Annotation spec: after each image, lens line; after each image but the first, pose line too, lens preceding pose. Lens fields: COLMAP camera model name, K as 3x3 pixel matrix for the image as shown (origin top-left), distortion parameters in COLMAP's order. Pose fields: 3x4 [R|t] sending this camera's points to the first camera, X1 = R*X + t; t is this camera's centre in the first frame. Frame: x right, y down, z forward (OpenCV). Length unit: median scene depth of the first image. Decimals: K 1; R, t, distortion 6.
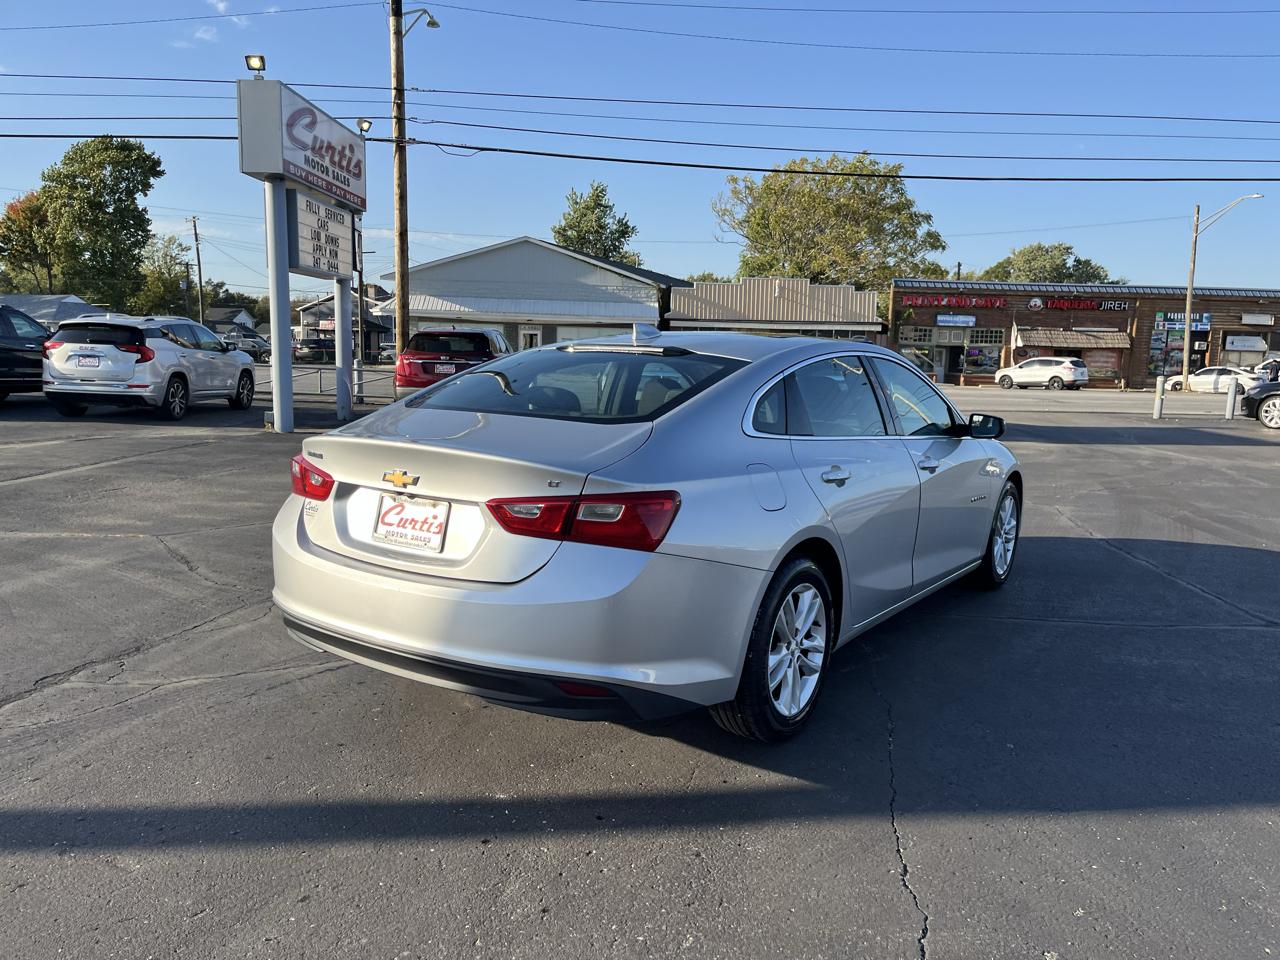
lens RADIAL K [[968.3, 0, 652.8], [0, 968.3, 477.7], [0, 0, 1]] dist [0.061795, -0.081513]
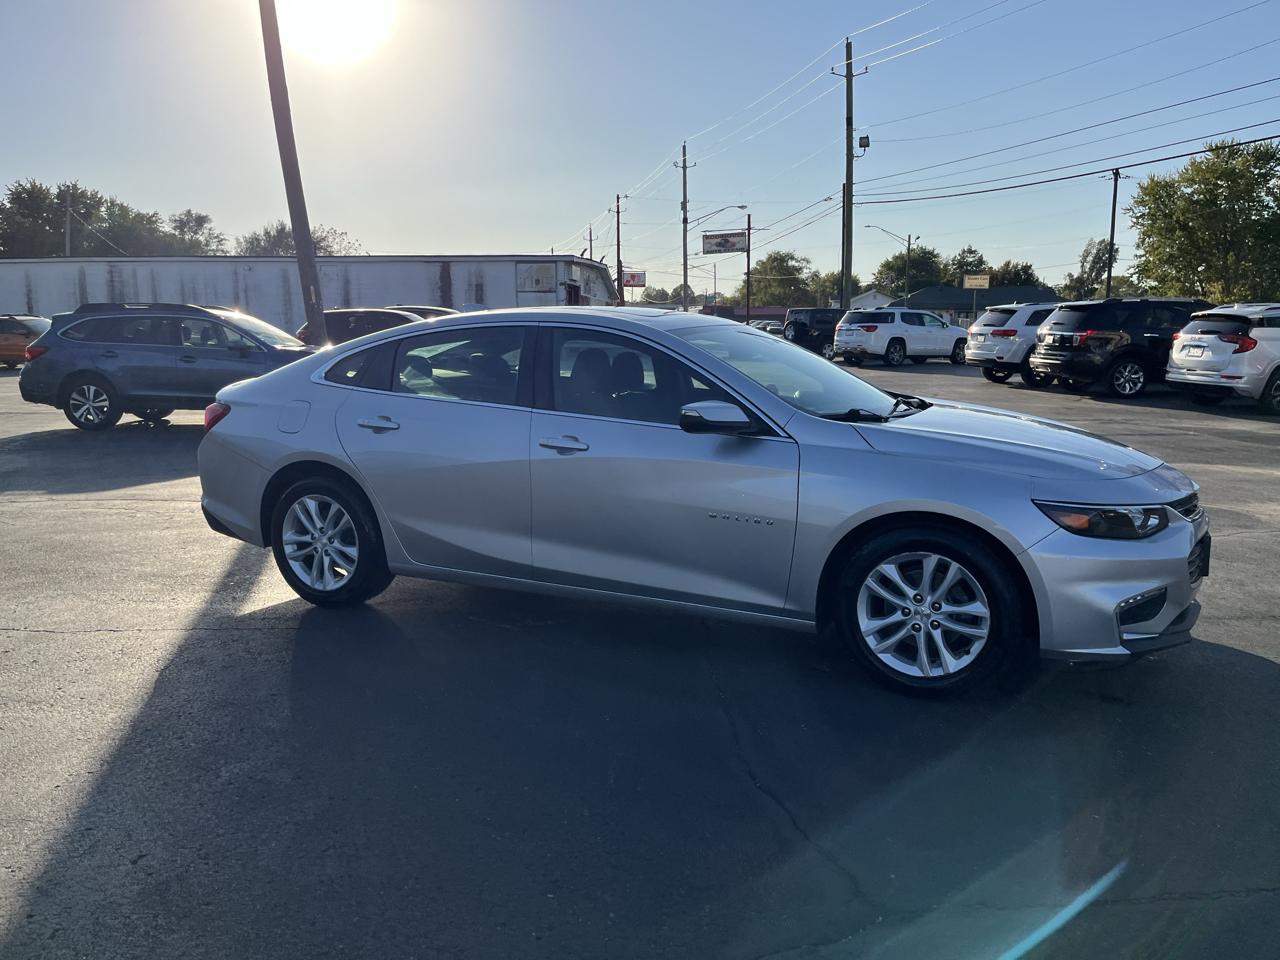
lens RADIAL K [[967.3, 0, 654.1], [0, 967.3, 484.0], [0, 0, 1]] dist [0.062645, -0.085802]
pose [[0.164730, 0.134317, -0.977150, 0.243644], [-0.126652, 0.985364, 0.114095, -0.018744], [0.978173, 0.104963, 0.179331, 0.190162]]
